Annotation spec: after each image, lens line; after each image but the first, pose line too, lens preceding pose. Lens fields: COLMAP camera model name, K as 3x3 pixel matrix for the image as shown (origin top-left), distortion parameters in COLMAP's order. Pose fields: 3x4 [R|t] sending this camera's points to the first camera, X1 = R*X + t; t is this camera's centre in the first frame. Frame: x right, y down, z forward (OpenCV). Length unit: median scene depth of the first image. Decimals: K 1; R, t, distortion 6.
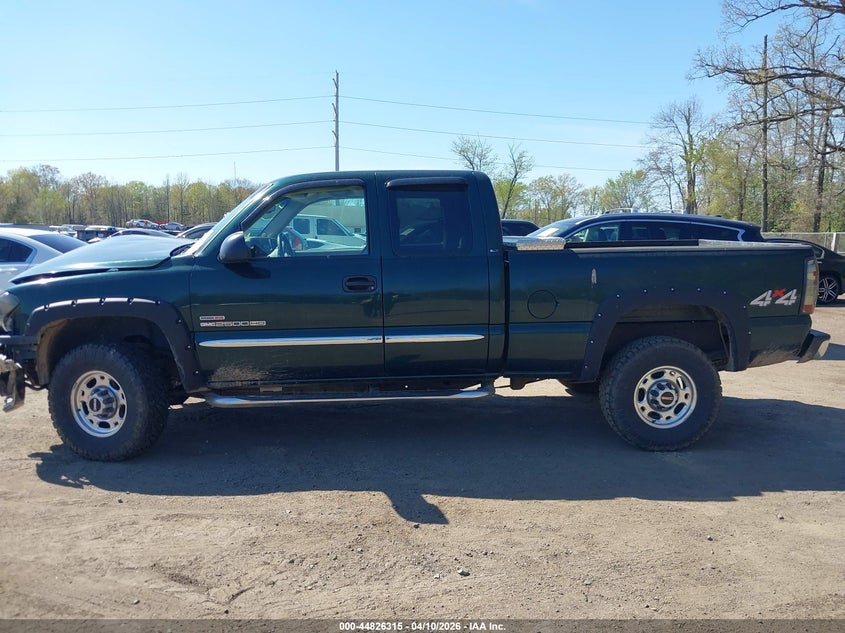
lens RADIAL K [[709.9, 0, 422.5], [0, 709.9, 316.5], [0, 0, 1]] dist [0.041425, -0.085849]
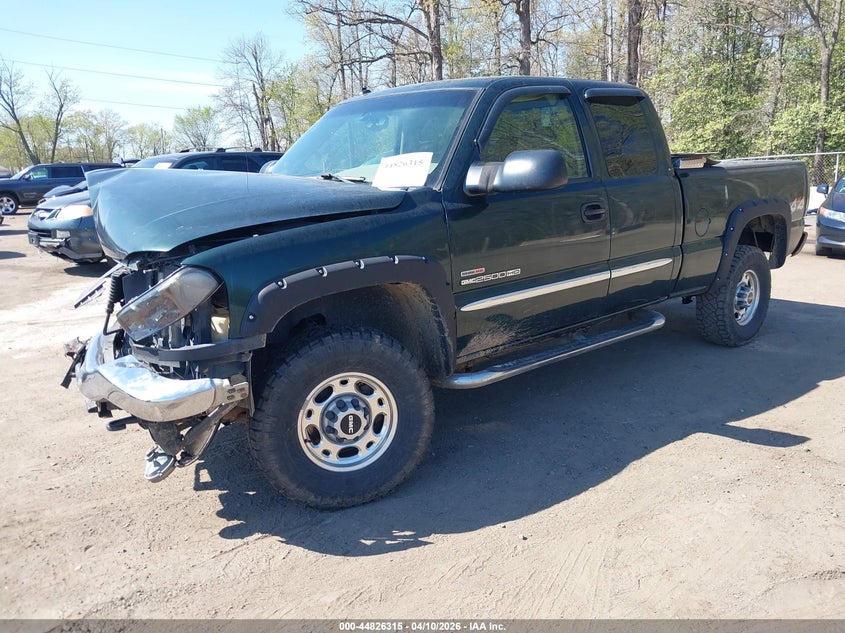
lens RADIAL K [[709.9, 0, 422.5], [0, 709.9, 316.5], [0, 0, 1]] dist [0.041425, -0.085849]
pose [[0.767530, -0.150629, 0.623064, -0.784679], [0.101070, 0.988278, 0.114418, -0.041251], [-0.632995, -0.024846, 0.773757, 0.445949]]
